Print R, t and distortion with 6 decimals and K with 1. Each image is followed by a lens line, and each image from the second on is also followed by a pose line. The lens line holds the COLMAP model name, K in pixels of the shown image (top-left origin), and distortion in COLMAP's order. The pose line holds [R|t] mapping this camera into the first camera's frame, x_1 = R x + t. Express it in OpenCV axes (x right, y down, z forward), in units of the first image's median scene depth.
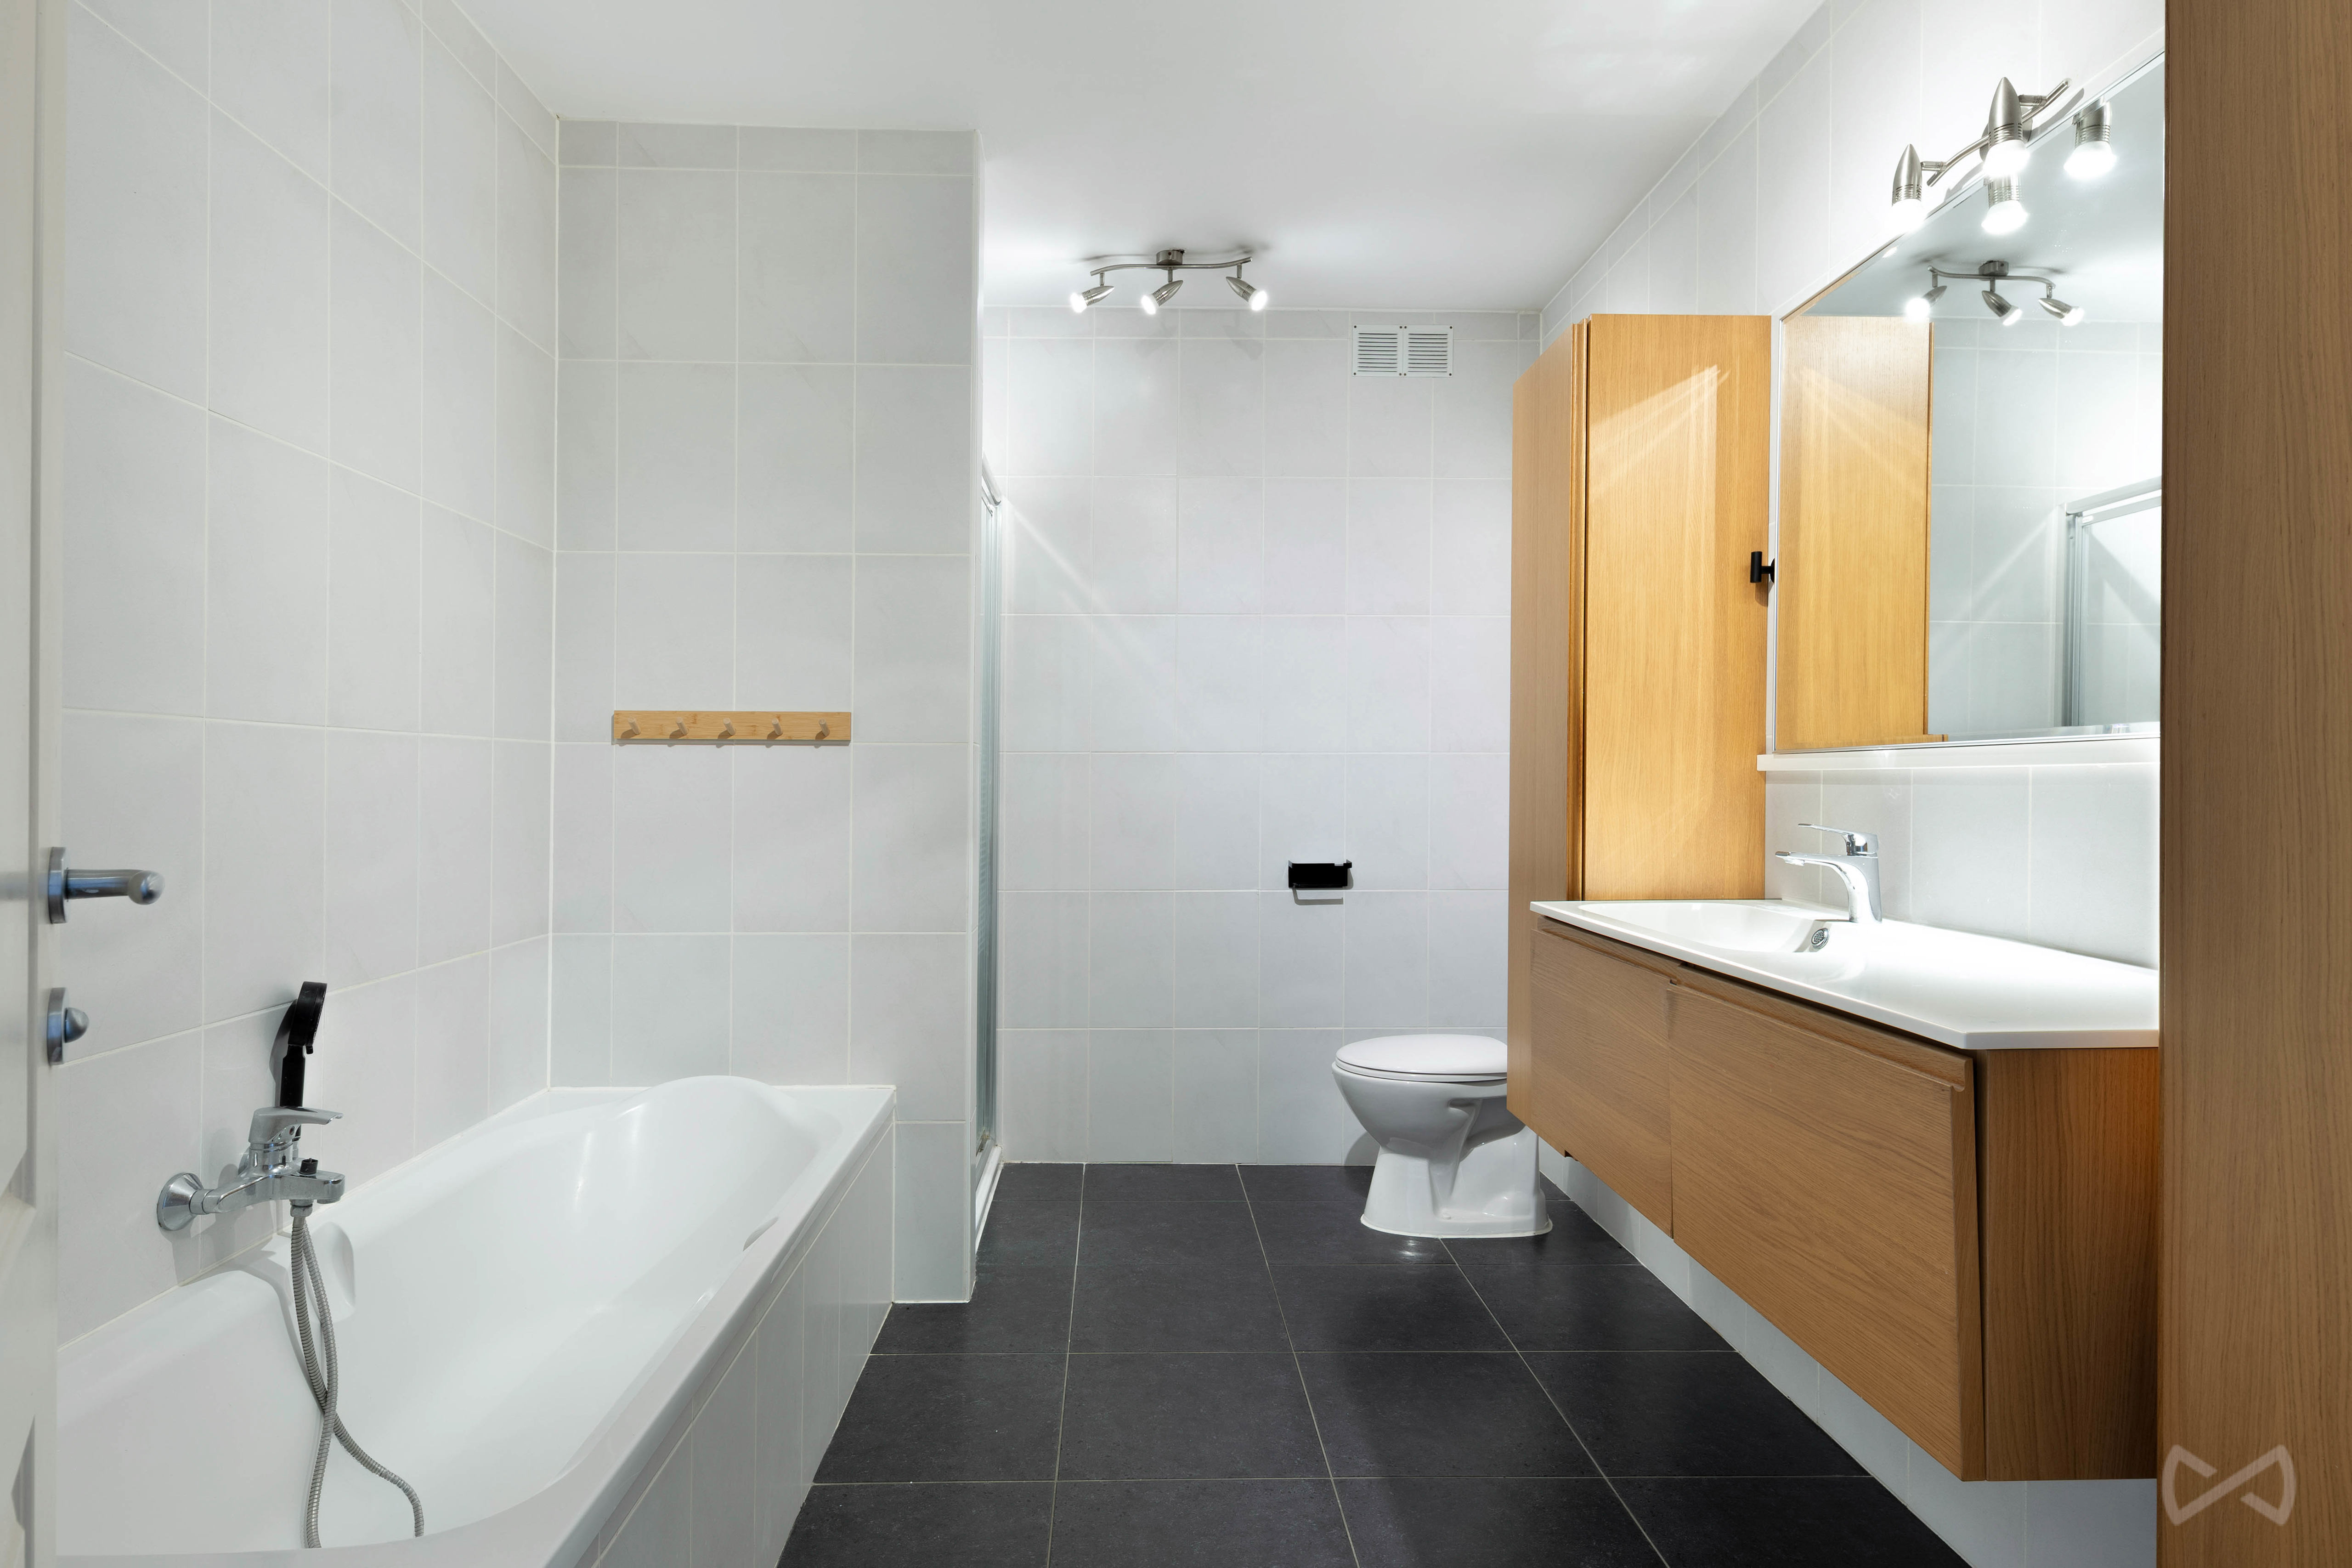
lens RADIAL K [[1281.0, 0, 1176.0], [0, 1281.0, 784.0], [0, 0, 1]] dist [-0.001205, -0.000129]
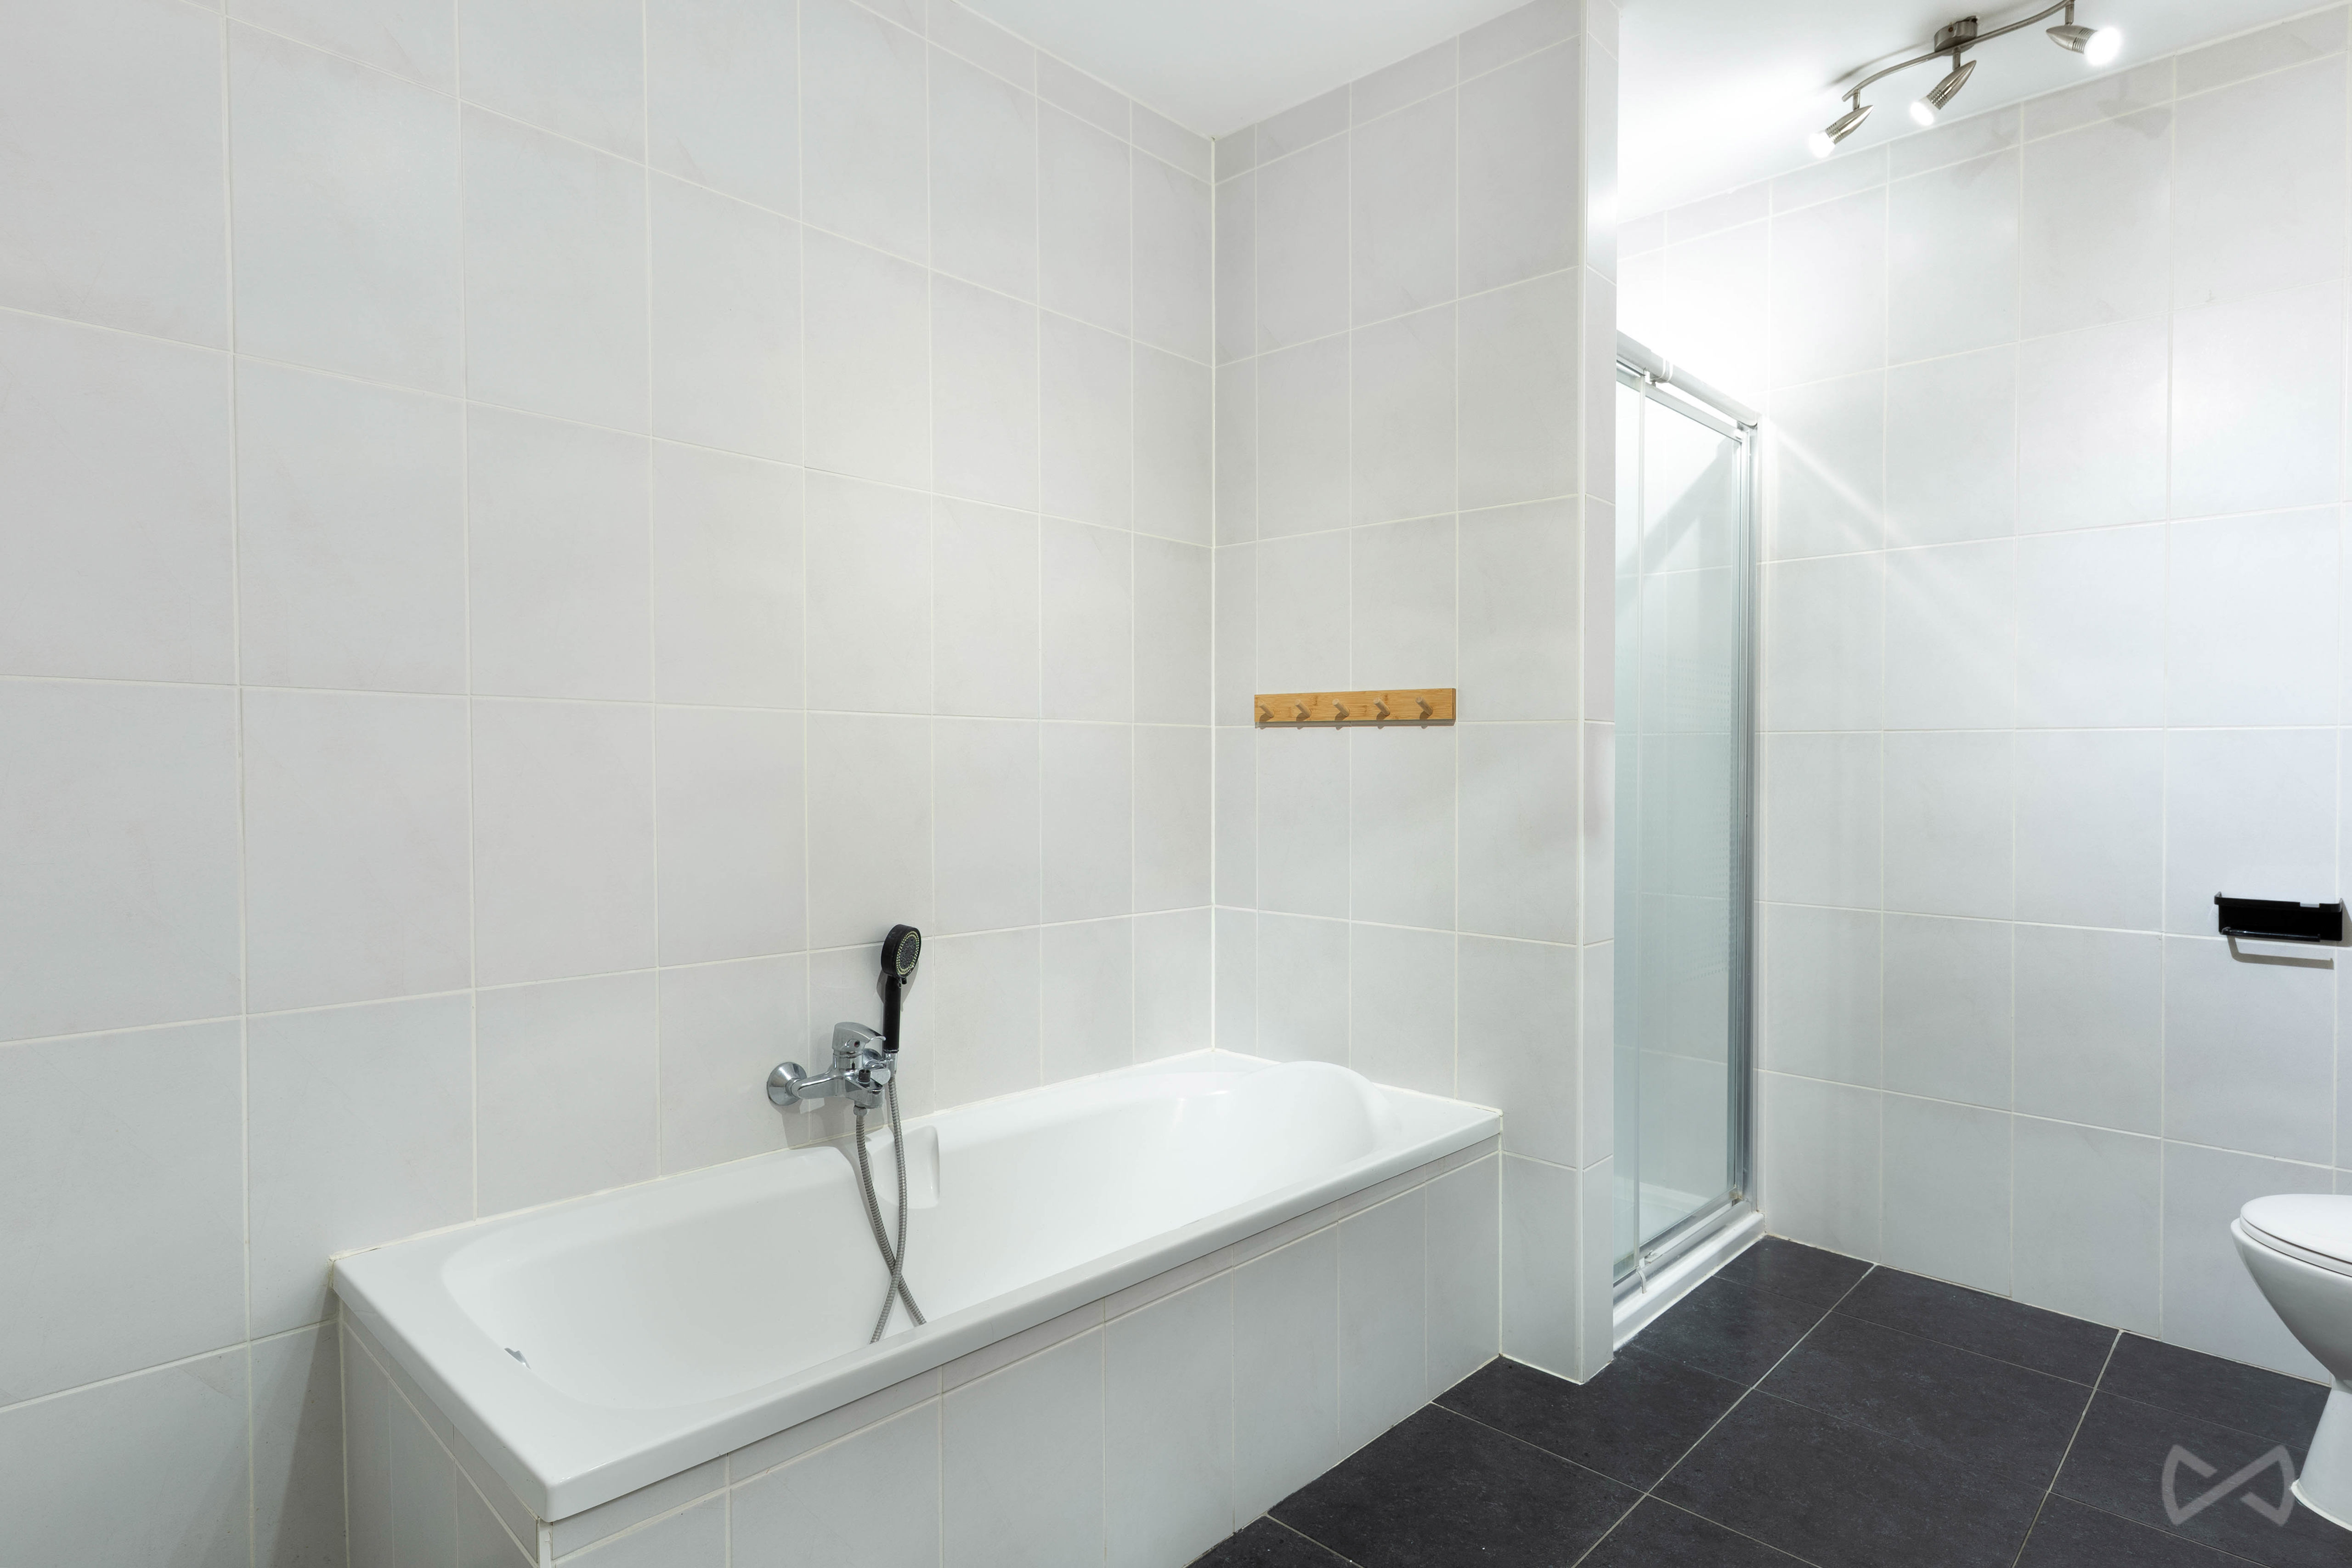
lens RADIAL K [[1259.2, 0, 1177.1], [0, 1259.2, 781.8], [0, 0, 1]] dist [0.003586, 0.000515]
pose [[0.697141, 0.014832, -0.716780, 0.249017], [-0.009165, 0.999889, 0.011777, 0.001245], [0.716875, -0.001641, 0.697199, 0.241185]]
